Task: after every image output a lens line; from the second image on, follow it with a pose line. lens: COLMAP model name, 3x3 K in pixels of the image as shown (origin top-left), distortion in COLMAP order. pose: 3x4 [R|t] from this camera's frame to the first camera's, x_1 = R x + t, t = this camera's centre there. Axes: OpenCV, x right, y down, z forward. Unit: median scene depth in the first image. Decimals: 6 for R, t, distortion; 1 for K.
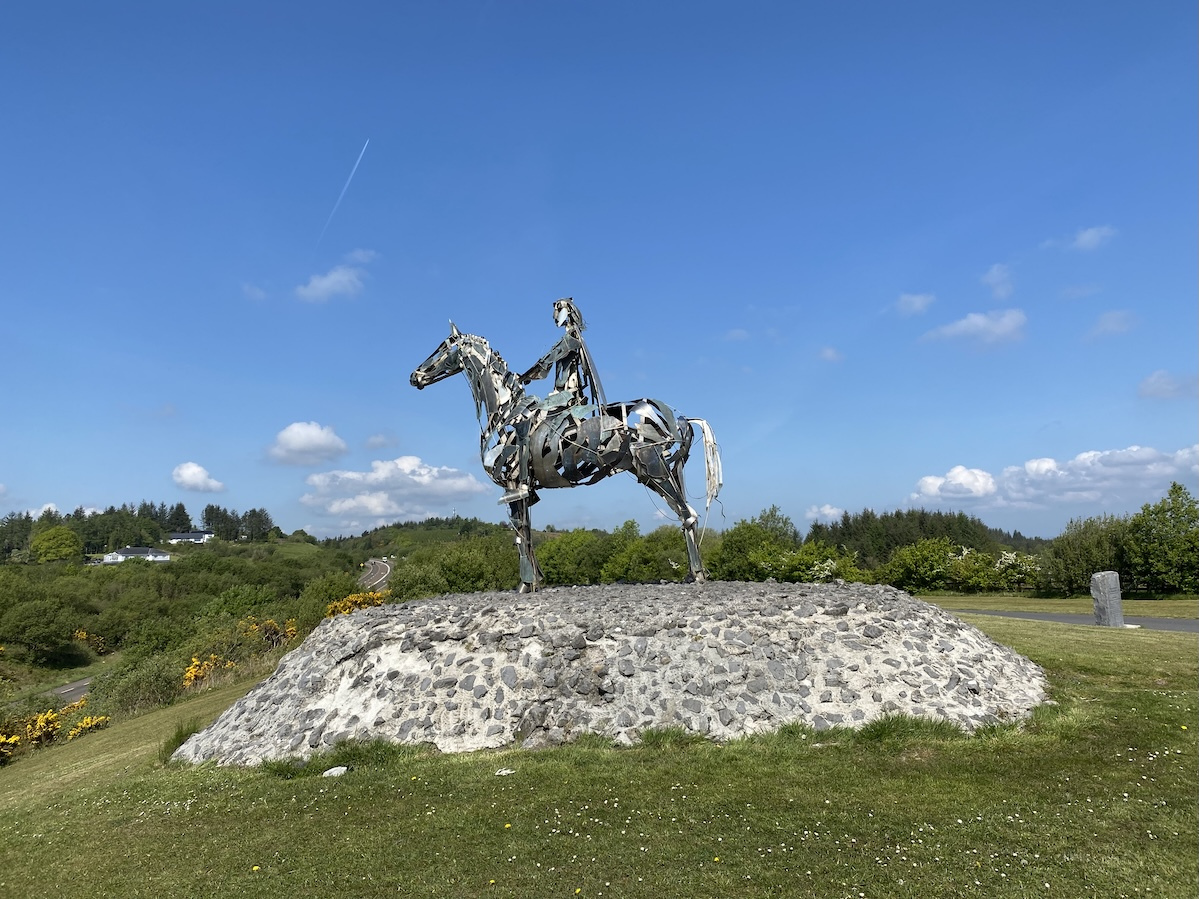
lens RADIAL K [[899.9, 0, 599.5], [0, 899.9, 449.5], [0, 0, 1]] dist [0.154038, -0.372801]
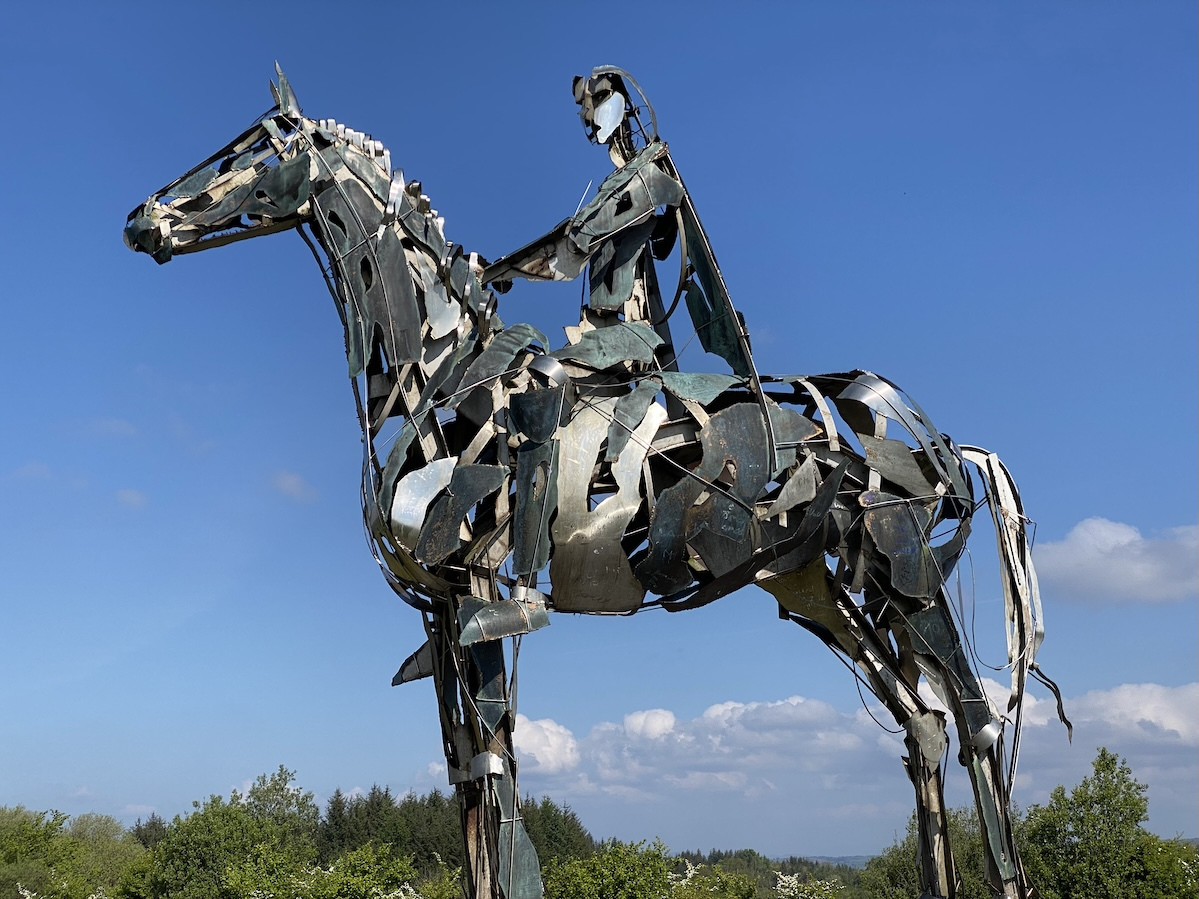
lens RADIAL K [[1785.2, 0, 599.5], [0, 1785.2, 449.5], [0, 0, 1]] dist [0.057709, 0.072579]
pose [[0.911840, 0.112379, 0.394865, -0.296826], [-0.064534, 0.989084, -0.132469, 0.067945], [-0.405442, 0.095308, 0.909139, 0.392364]]
